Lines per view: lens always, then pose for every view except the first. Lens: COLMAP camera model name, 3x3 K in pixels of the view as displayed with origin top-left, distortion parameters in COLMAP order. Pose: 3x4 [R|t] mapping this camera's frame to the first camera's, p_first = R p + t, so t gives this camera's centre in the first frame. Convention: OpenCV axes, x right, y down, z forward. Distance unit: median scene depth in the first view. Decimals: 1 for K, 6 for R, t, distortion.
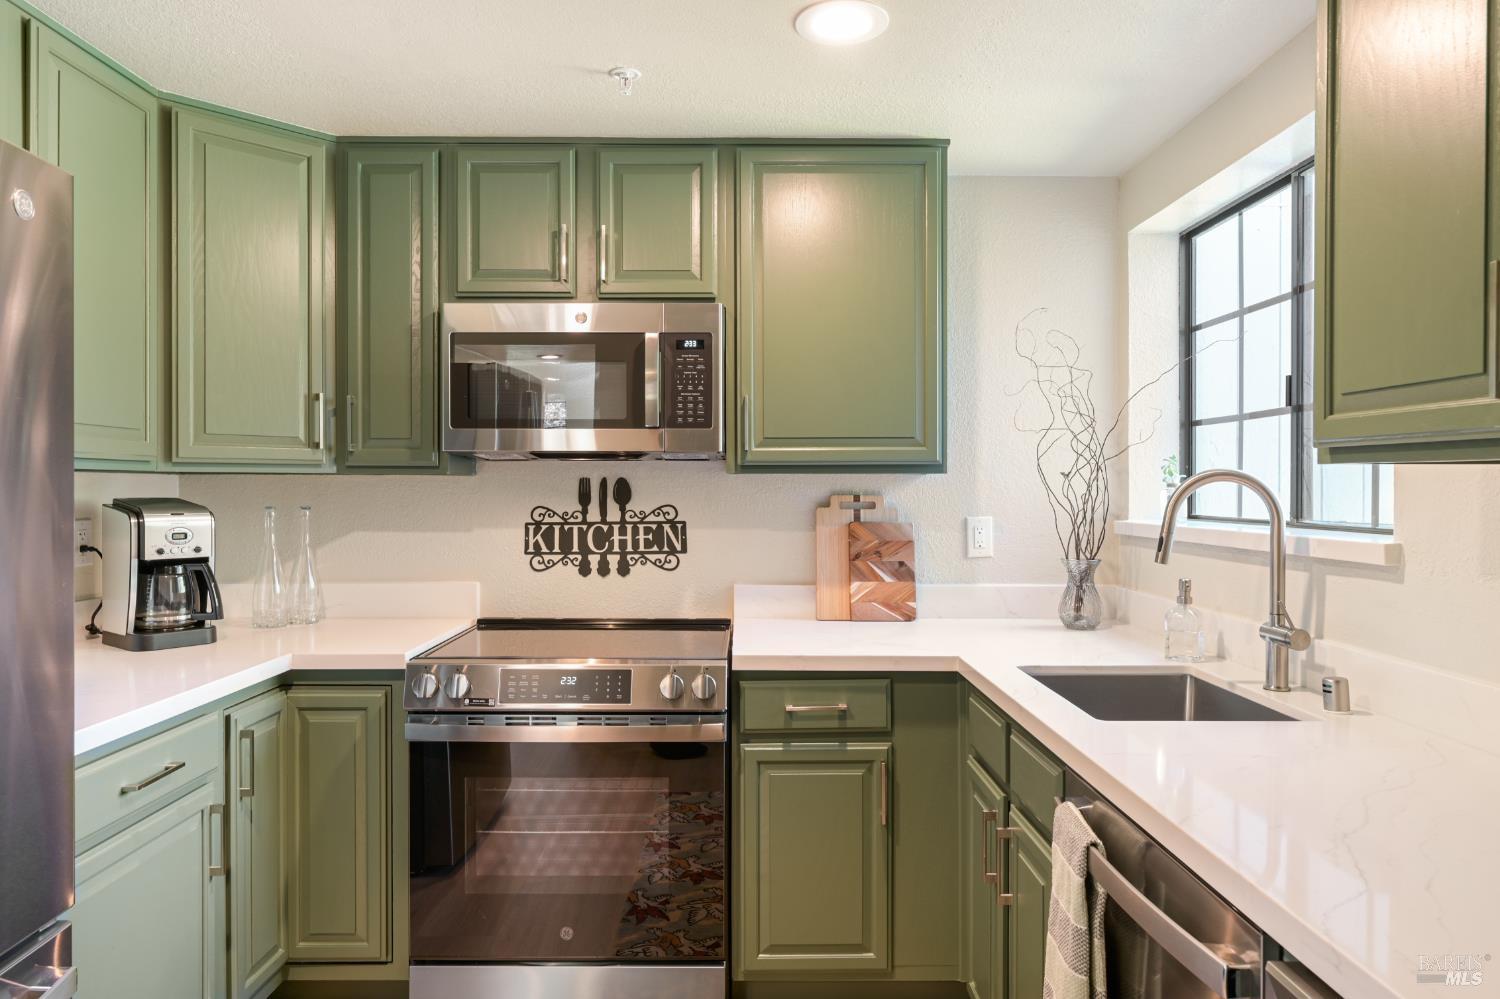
lens RADIAL K [[960.8, 0, 764.1], [0, 960.8, 493.8], [0, 0, 1]] dist [0.003634, 0.000456]
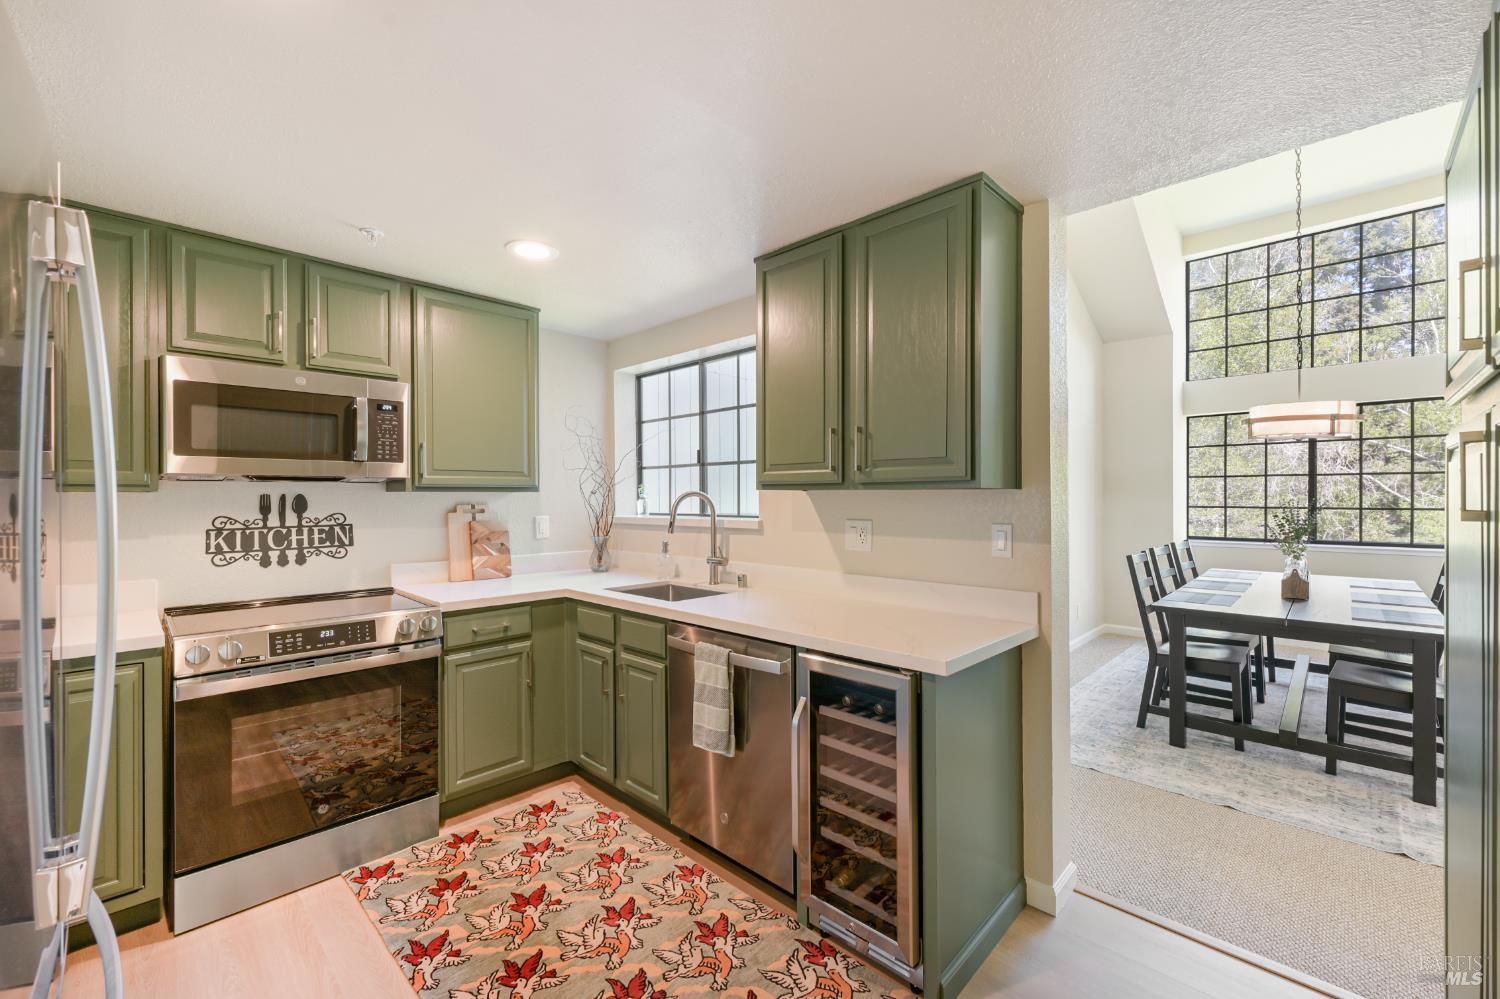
lens RADIAL K [[605.2, 0, 749.3], [0, 605.2, 498.2], [0, 0, 1]] dist [0.003746, 0.000493]
pose [[0.713245, -0.004261, 0.700902, -0.299592], [0.010504, 0.999934, -0.004610, -0.000184], [-0.700836, 0.010650, 0.713243, -0.084389]]
